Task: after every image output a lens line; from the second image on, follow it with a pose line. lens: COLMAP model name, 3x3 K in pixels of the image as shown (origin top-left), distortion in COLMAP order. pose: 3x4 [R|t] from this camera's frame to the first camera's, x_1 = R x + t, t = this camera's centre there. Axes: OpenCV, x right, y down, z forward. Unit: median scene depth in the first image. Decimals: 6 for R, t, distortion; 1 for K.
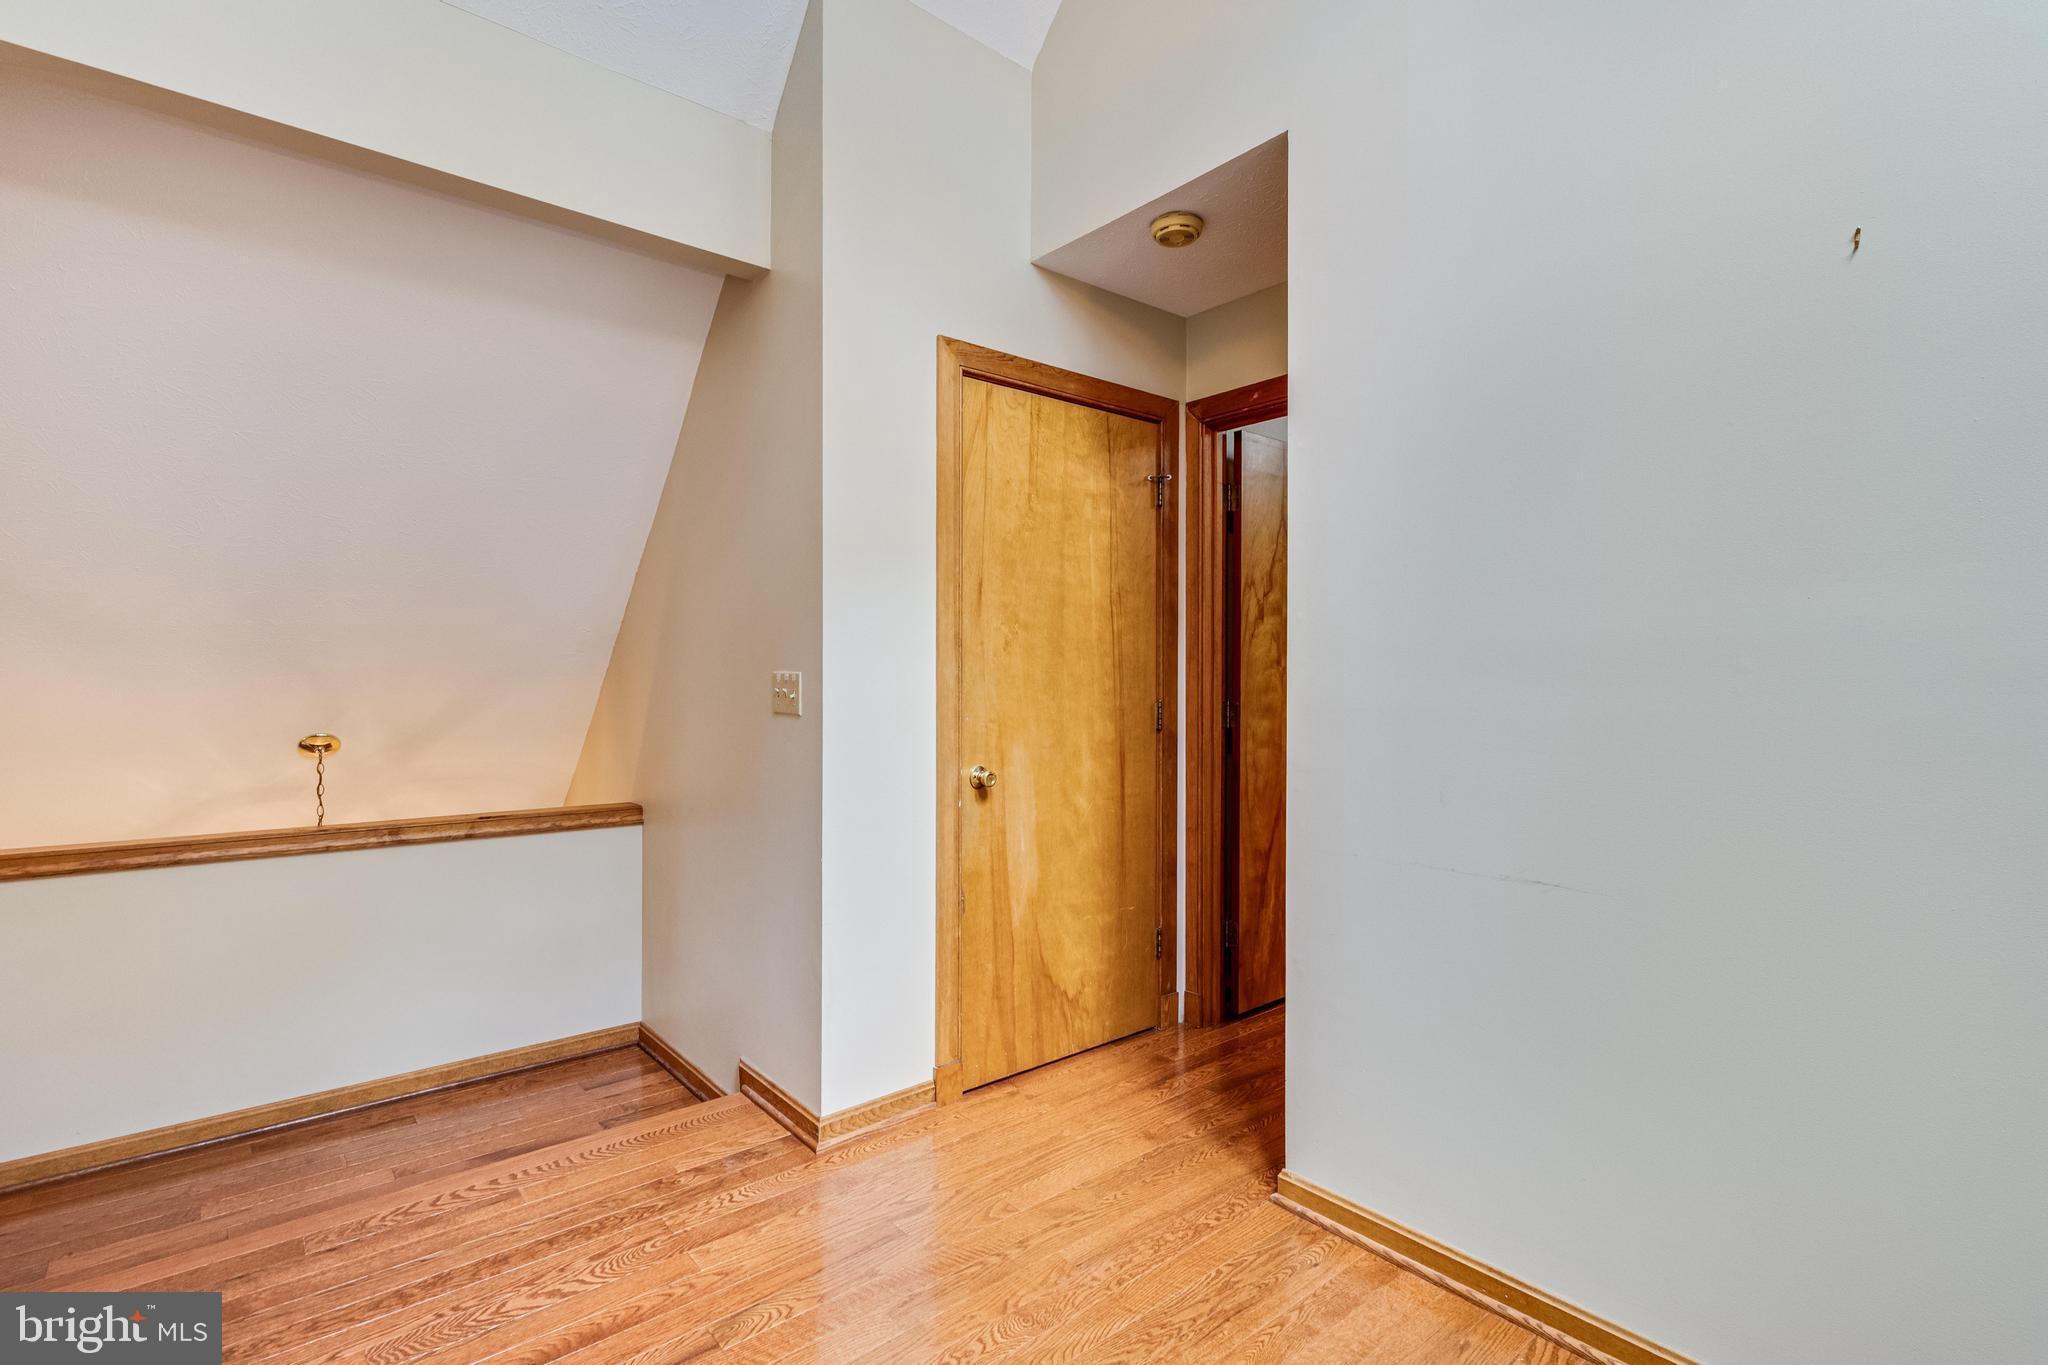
lens RADIAL K [[953.2, 0, 1029.0], [0, 953.2, 679.2], [0, 0, 1]] dist [0.001536, 0.001225]
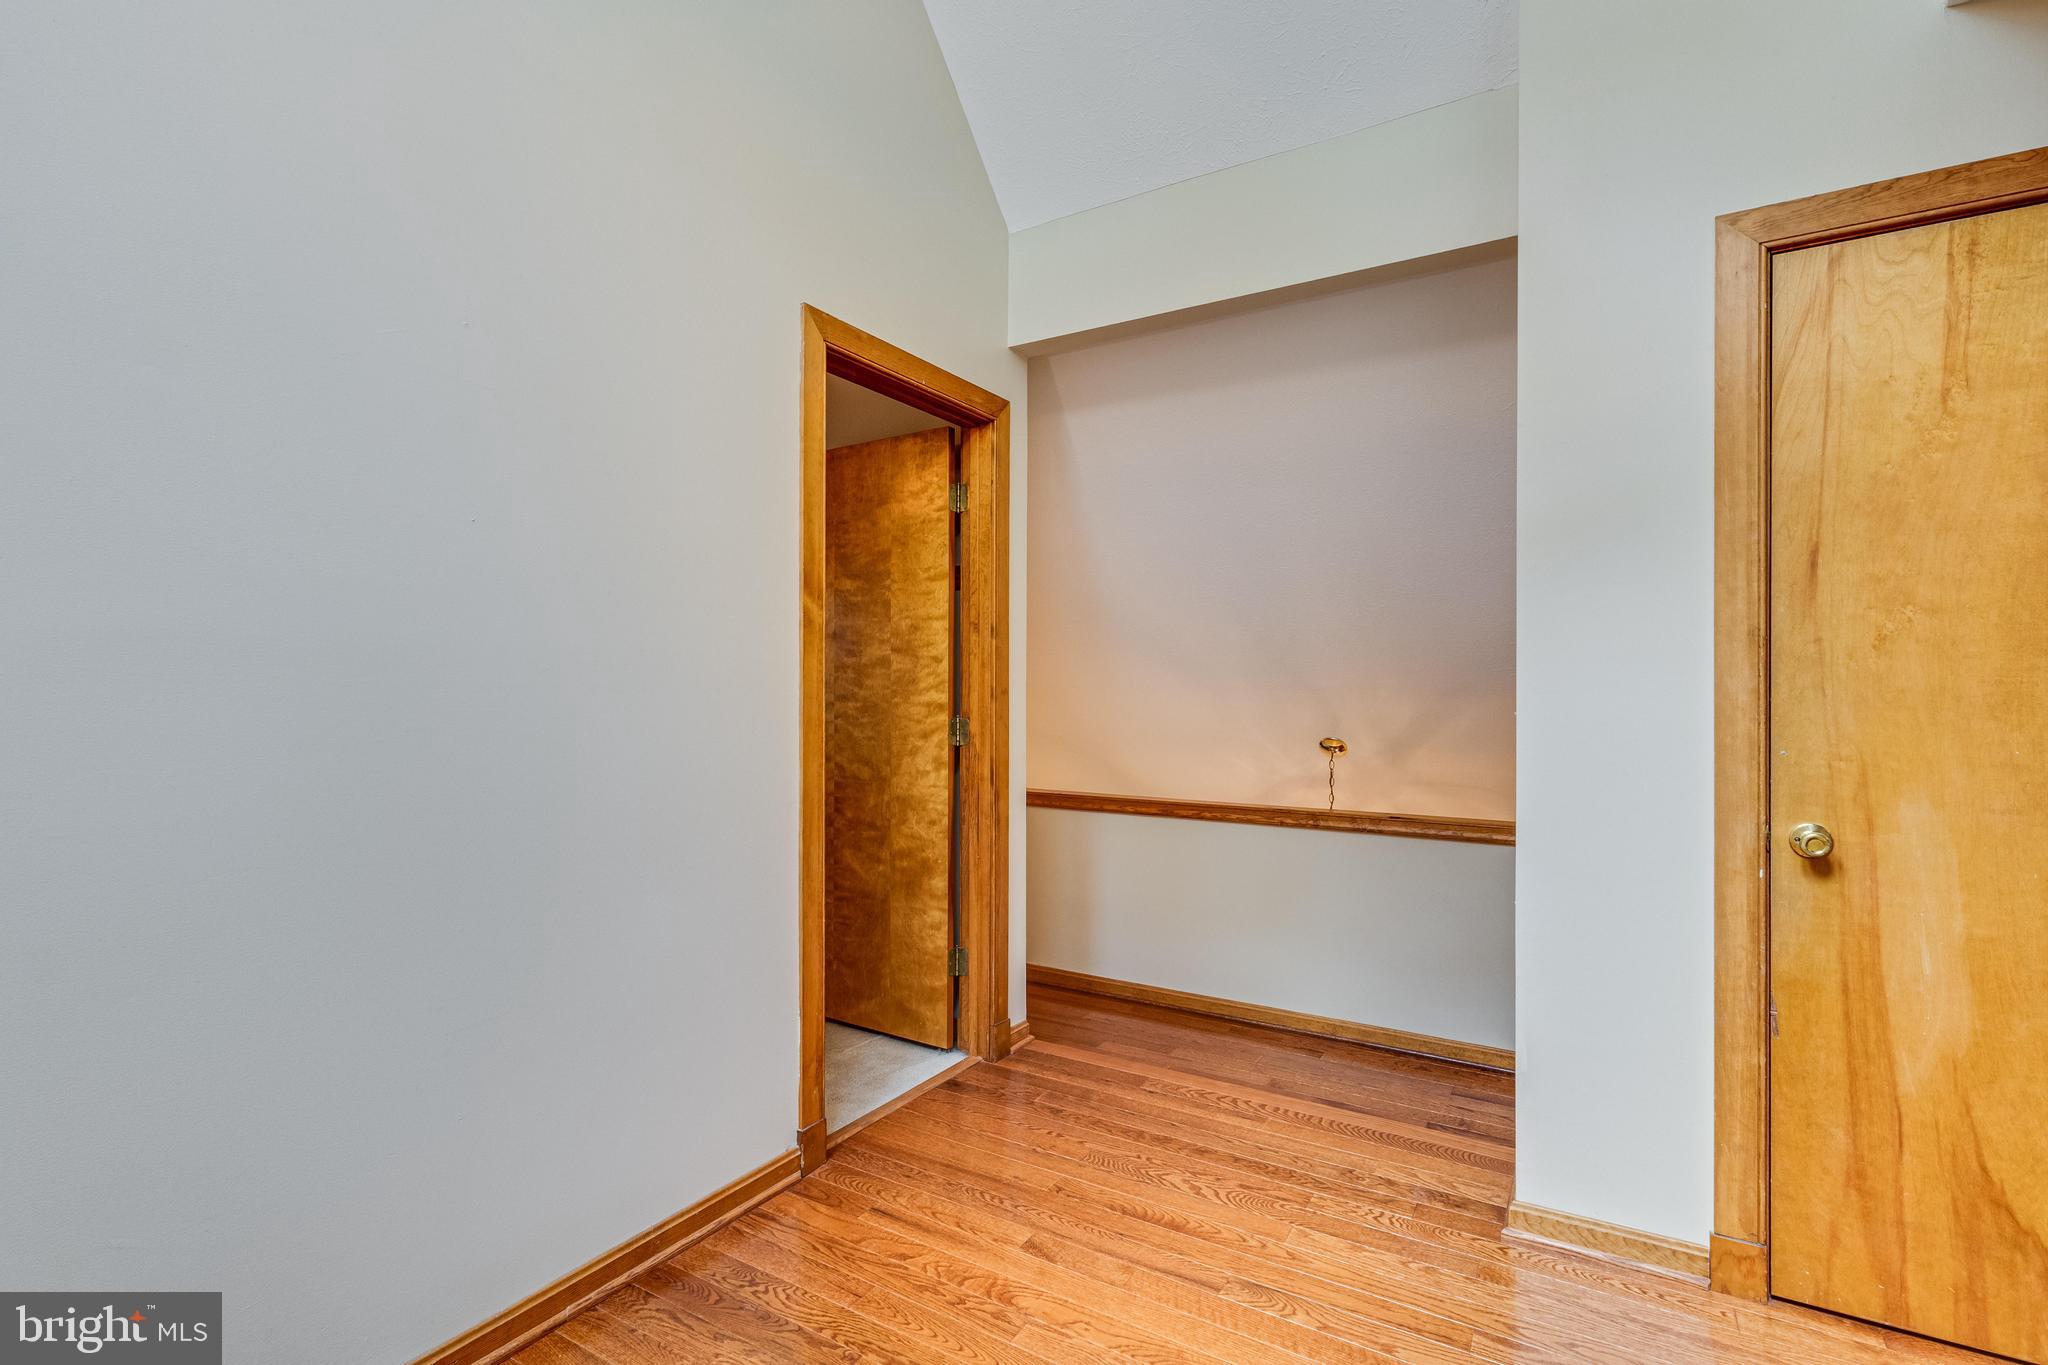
lens RADIAL K [[953.2, 0, 1029.5], [0, 953.2, 689.4], [0, 0, 1]] dist [0.001536, 0.001225]
pose [[0.318874, -0.003618, -0.947790, 0.404349], [-0.003538, 0.999981, -0.005008, 0.001792], [0.947791, 0.004950, 0.318855, 0.264103]]
